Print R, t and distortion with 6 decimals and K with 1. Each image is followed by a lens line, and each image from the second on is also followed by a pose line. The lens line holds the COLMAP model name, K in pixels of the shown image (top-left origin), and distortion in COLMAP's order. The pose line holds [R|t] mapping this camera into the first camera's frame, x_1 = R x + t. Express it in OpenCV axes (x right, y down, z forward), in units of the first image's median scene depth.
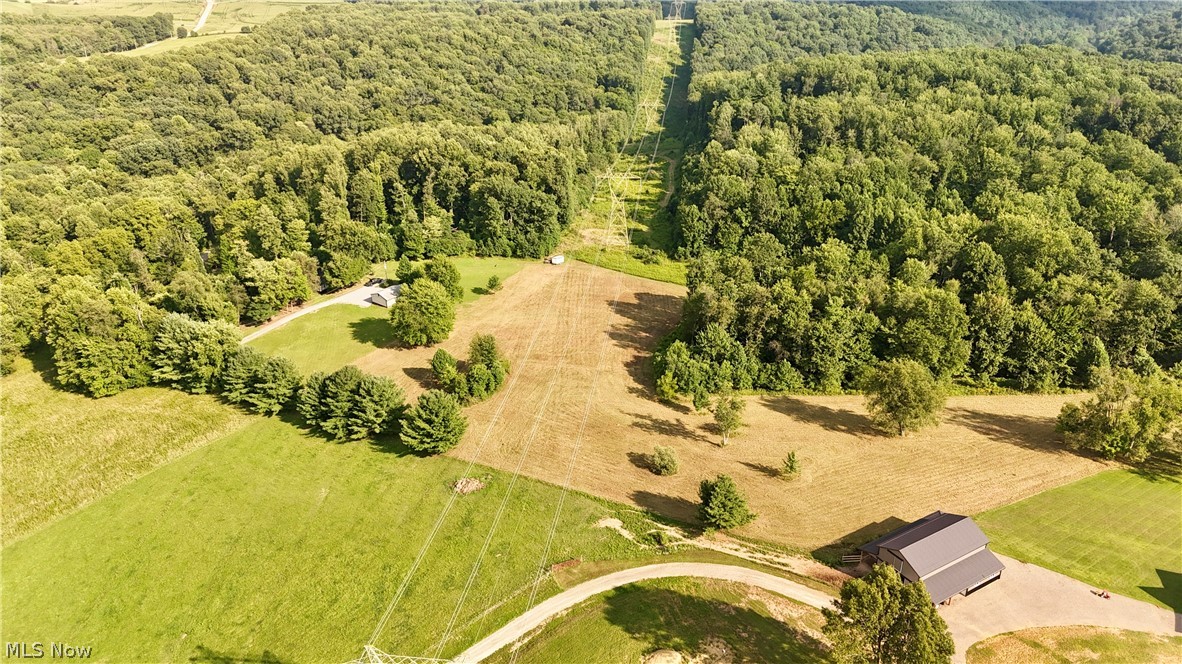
lens RADIAL K [[880.3, 0, 592.8], [0, 880.3, 336.2], [0, 0, 1]] dist [0.059211, -0.056291]
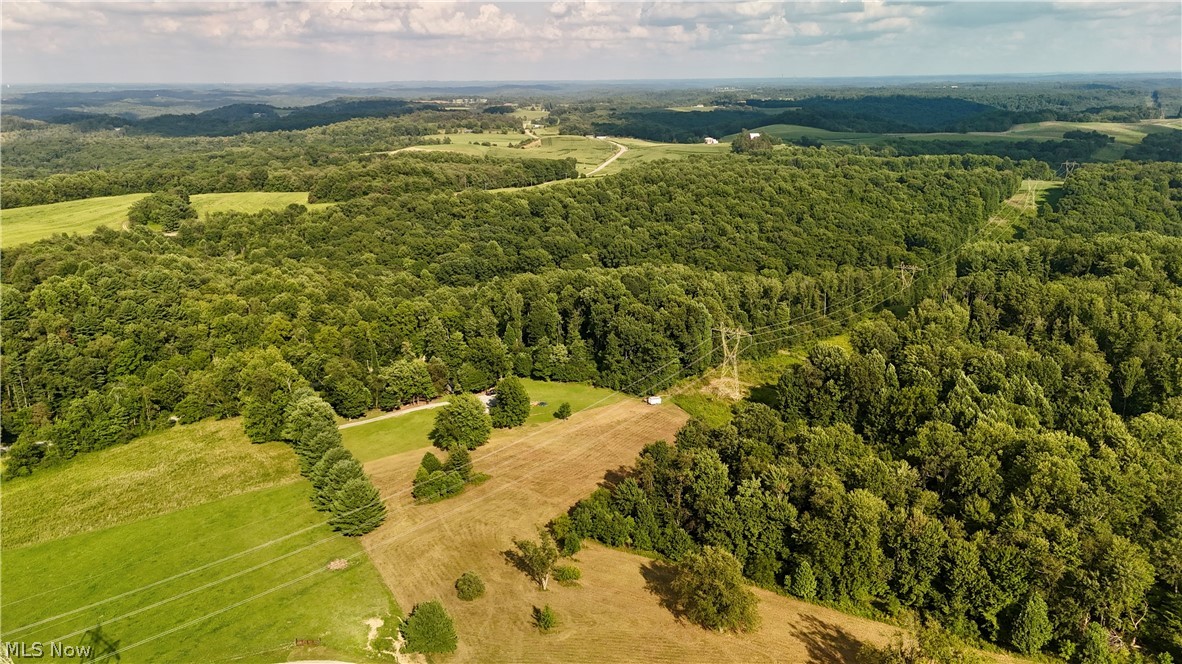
lens RADIAL K [[880.3, 0, 593.2], [0, 880.3, 334.0], [0, 0, 1]] dist [0.059211, -0.056291]
pose [[0.869919, 0.132177, -0.475153, 0.376643], [-0.203017, 0.973978, -0.100750, -0.043179], [0.449472, 0.184108, 0.874116, 0.037492]]
